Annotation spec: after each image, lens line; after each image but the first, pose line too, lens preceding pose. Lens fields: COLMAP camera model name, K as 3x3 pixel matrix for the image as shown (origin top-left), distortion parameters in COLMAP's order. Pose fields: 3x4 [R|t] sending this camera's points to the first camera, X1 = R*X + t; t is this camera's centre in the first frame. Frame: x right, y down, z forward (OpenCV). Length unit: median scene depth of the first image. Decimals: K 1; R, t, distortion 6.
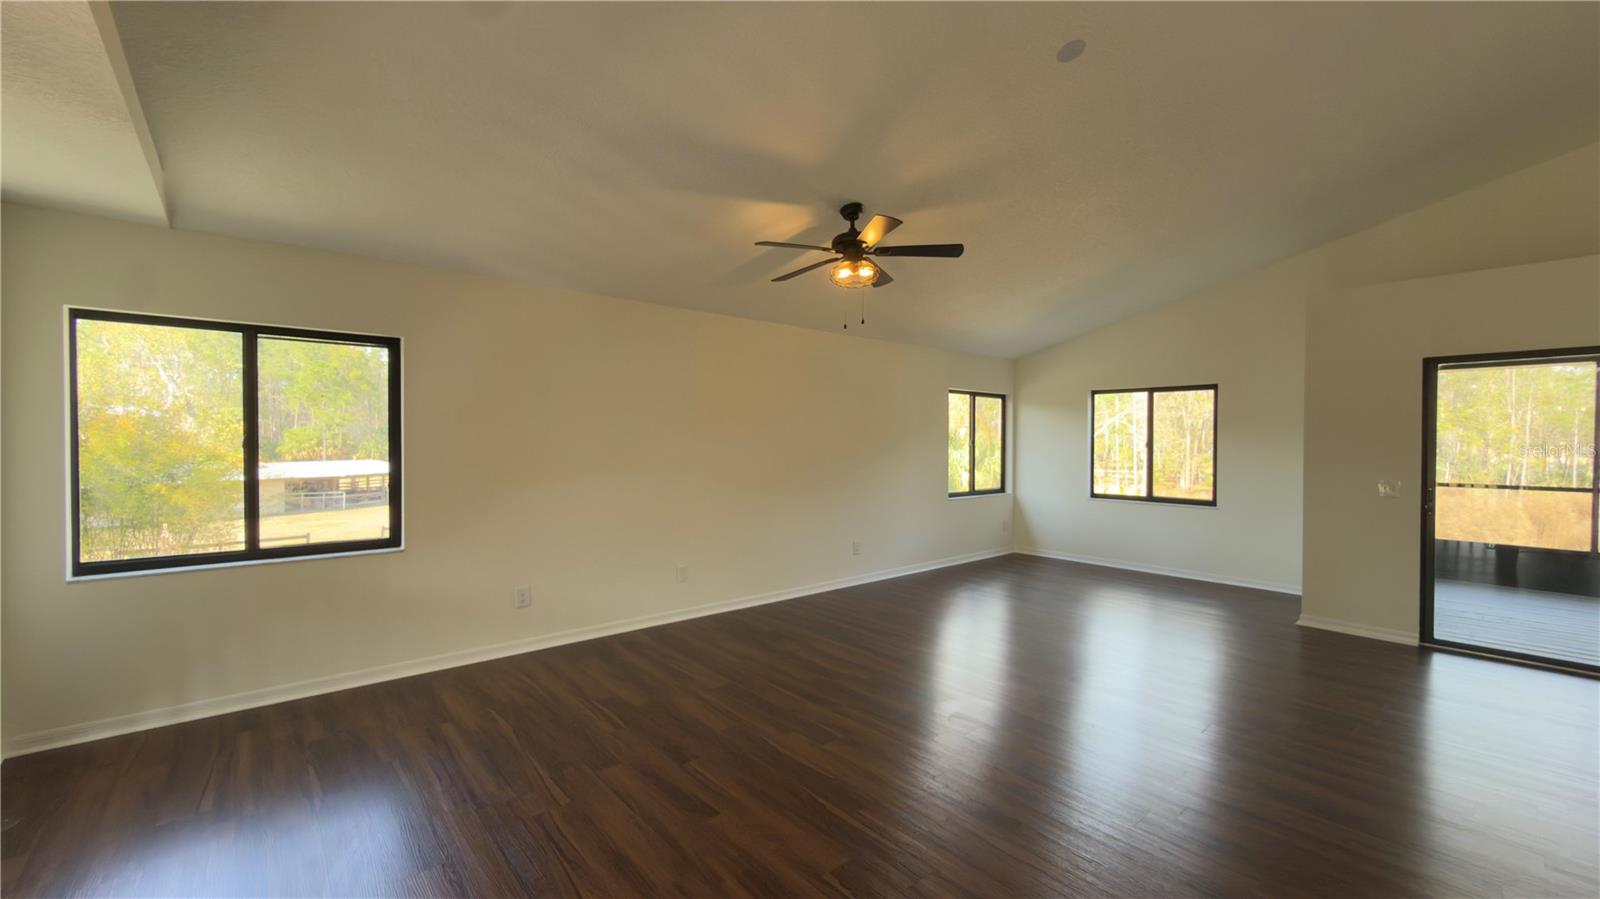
lens RADIAL K [[641.4, 0, 800.0], [0, 641.4, 447.9], [0, 0, 1]] dist [0.001698, 0.000198]
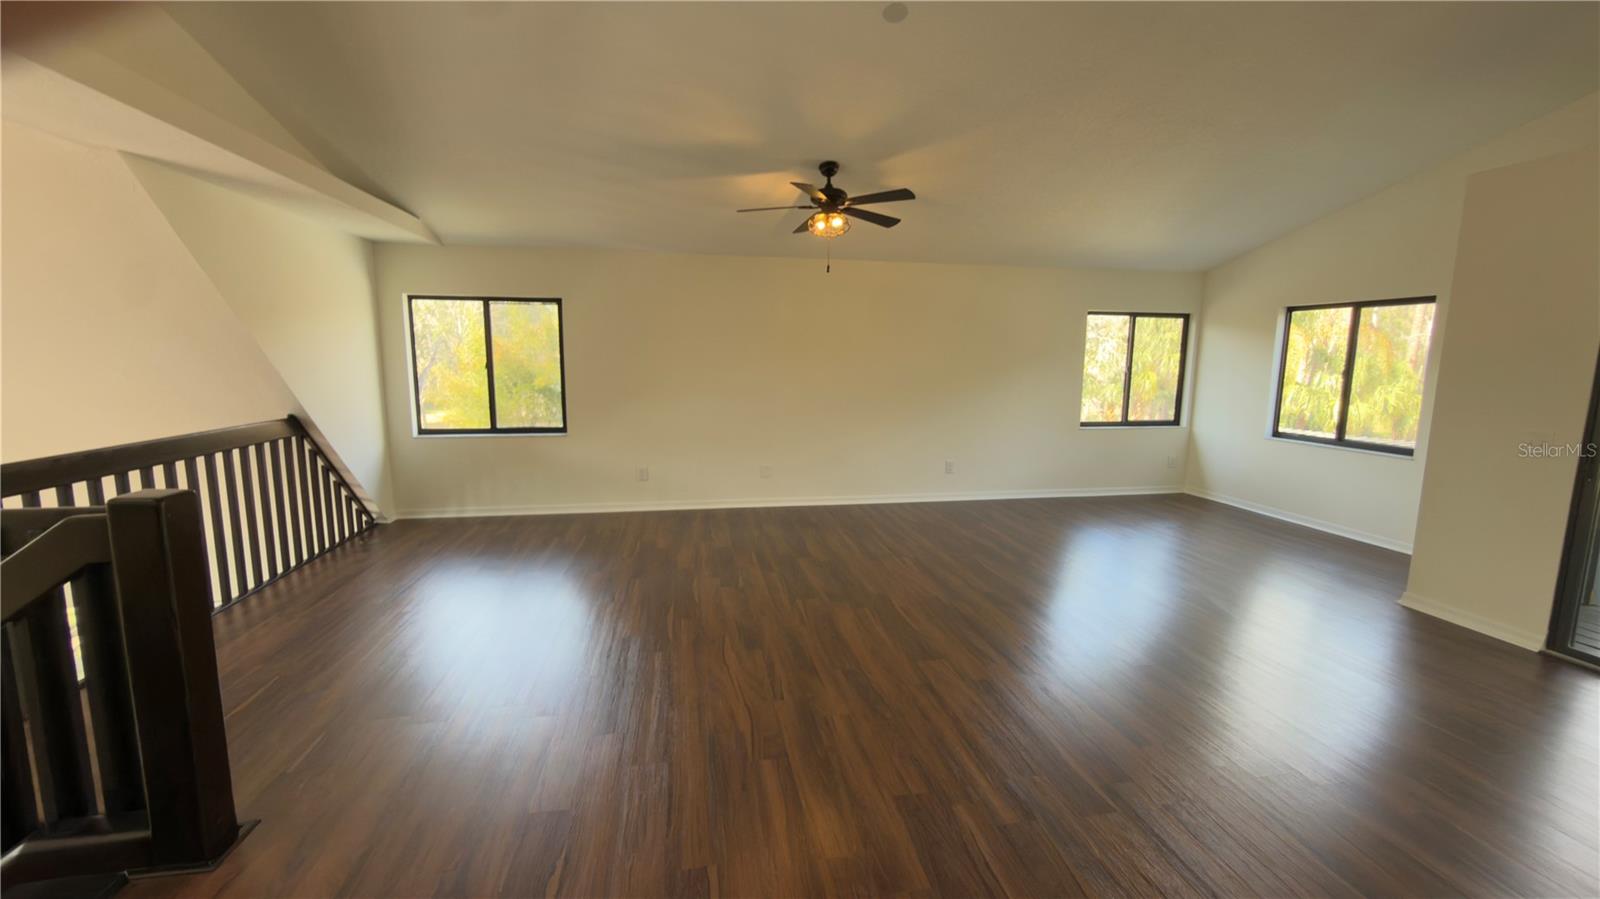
lens RADIAL K [[645.7, 0, 794.7], [0, 645.7, 450.6], [0, 0, 1]] dist [-0.000625, -0.000009]
pose [[0.863888, 0.077301, -0.497718, 0.357074], [-0.010707, 0.990748, 0.135290, -0.012957], [0.503571, -0.111546, 0.856723, -0.044972]]
